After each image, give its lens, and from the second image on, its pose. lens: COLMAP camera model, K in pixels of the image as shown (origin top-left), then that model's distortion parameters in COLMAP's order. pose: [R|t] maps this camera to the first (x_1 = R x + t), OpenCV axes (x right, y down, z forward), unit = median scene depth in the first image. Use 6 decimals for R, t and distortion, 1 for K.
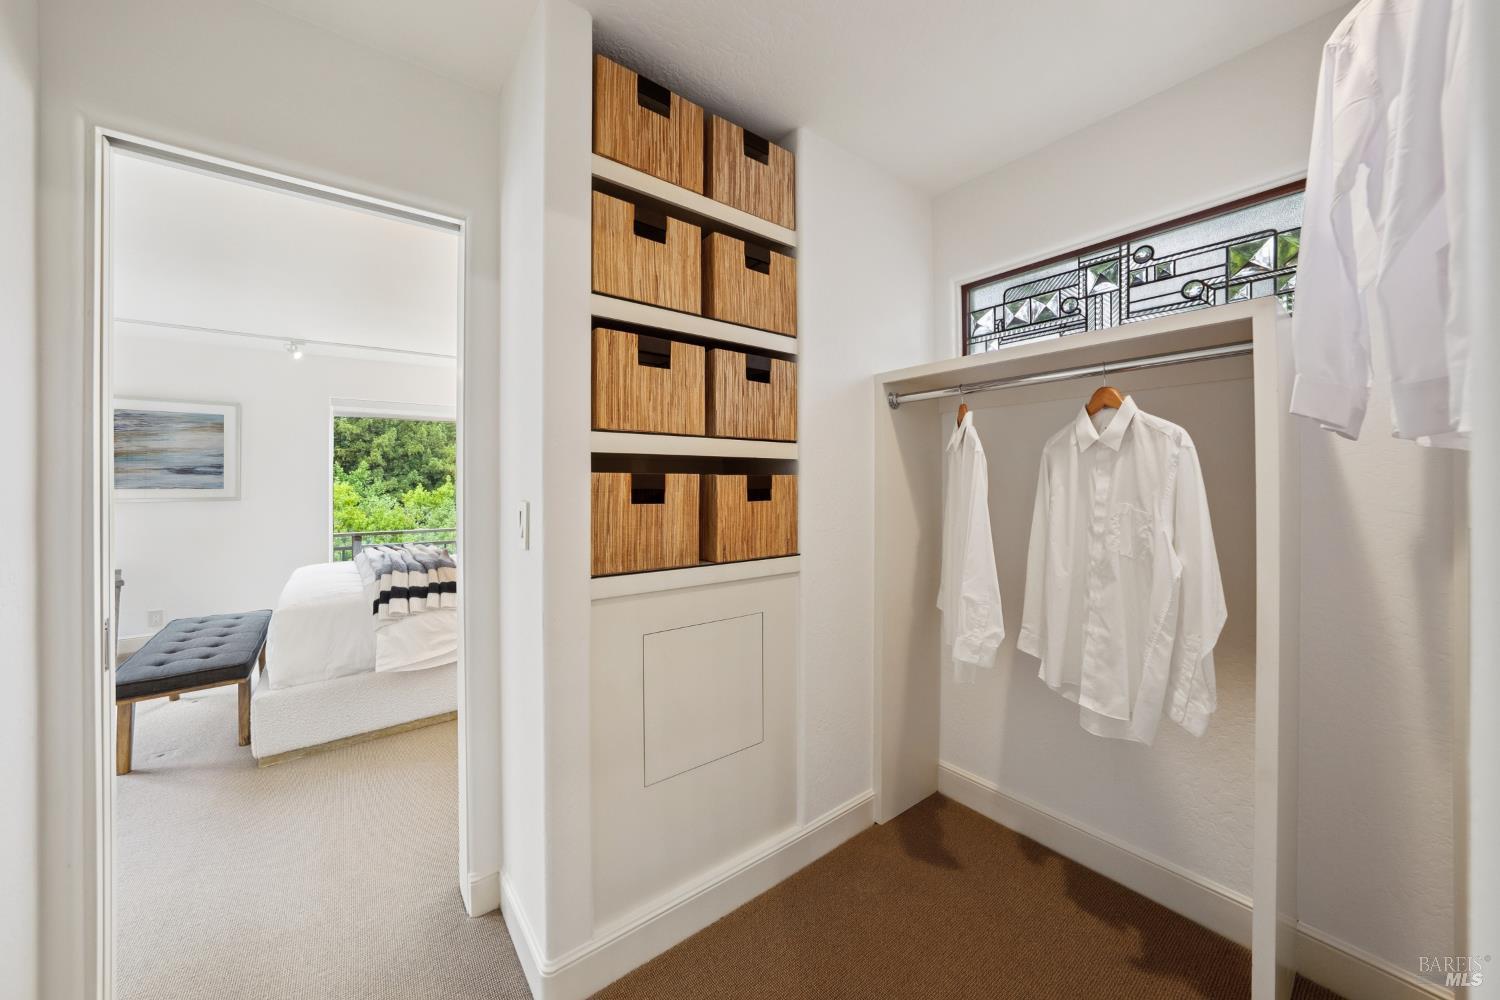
lens RADIAL K [[534.4, 0, 744.3], [0, 534.4, 487.0], [0, 0, 1]] dist [-0.014250, 0.000137]
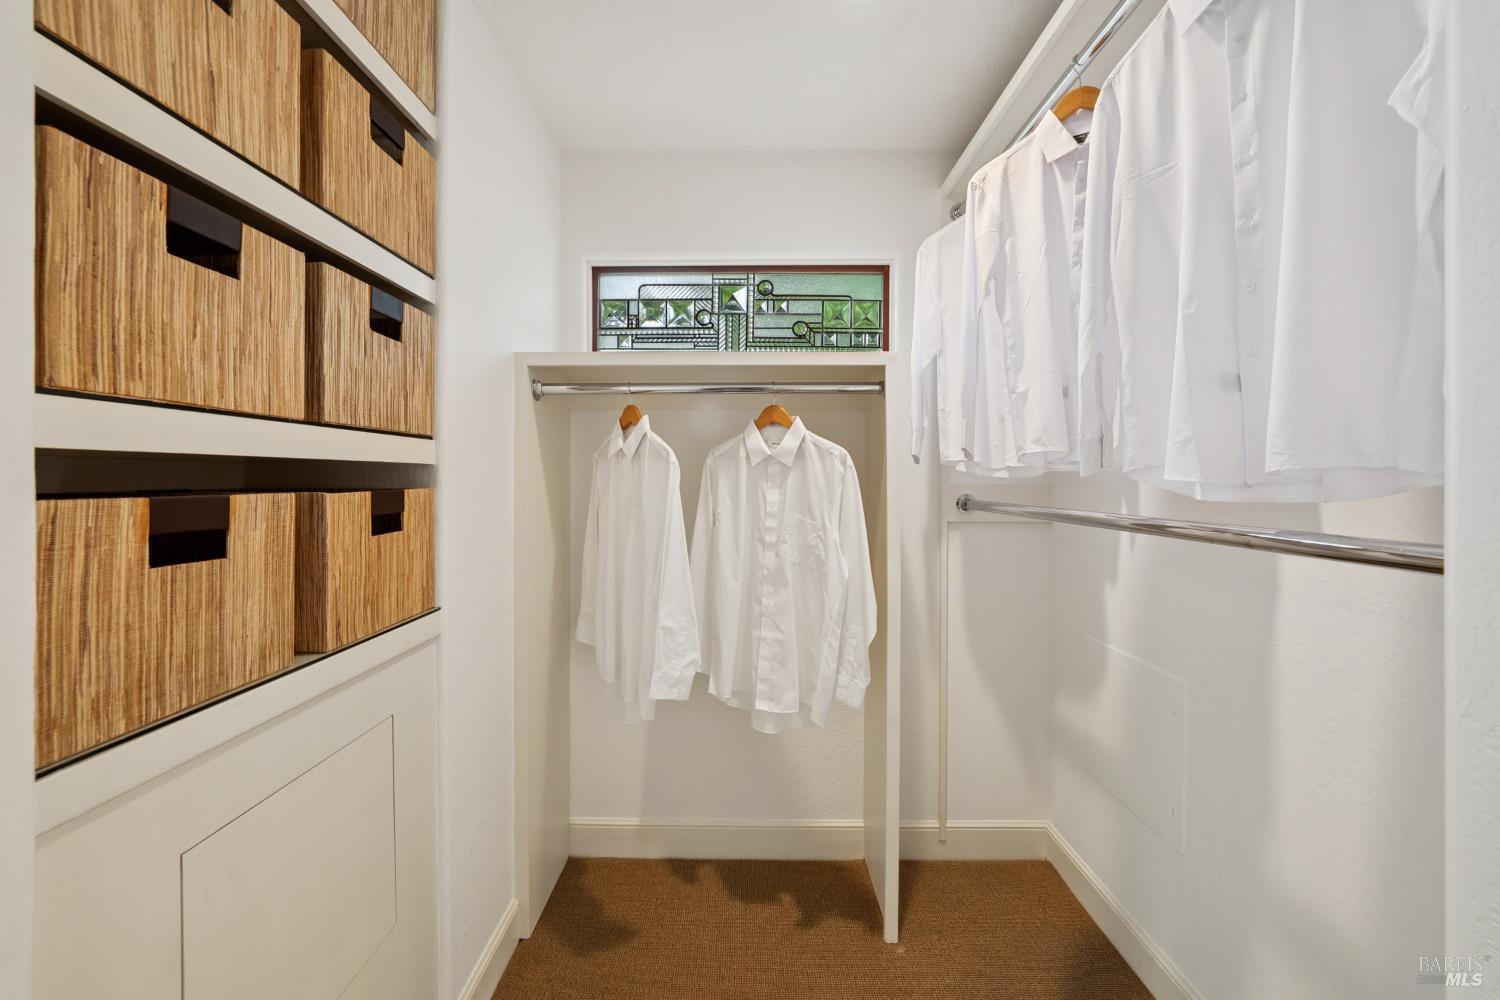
lens RADIAL K [[576.2, 0, 746.5], [0, 576.2, 481.9], [0, 0, 1]] dist [-0.019875, 0.005085]
pose [[0.620251, -0.003609, 0.784395, -0.251244], [0.004209, 0.999990, 0.001273, -0.034319], [-0.784392, 0.002512, 0.620260, 0.308393]]
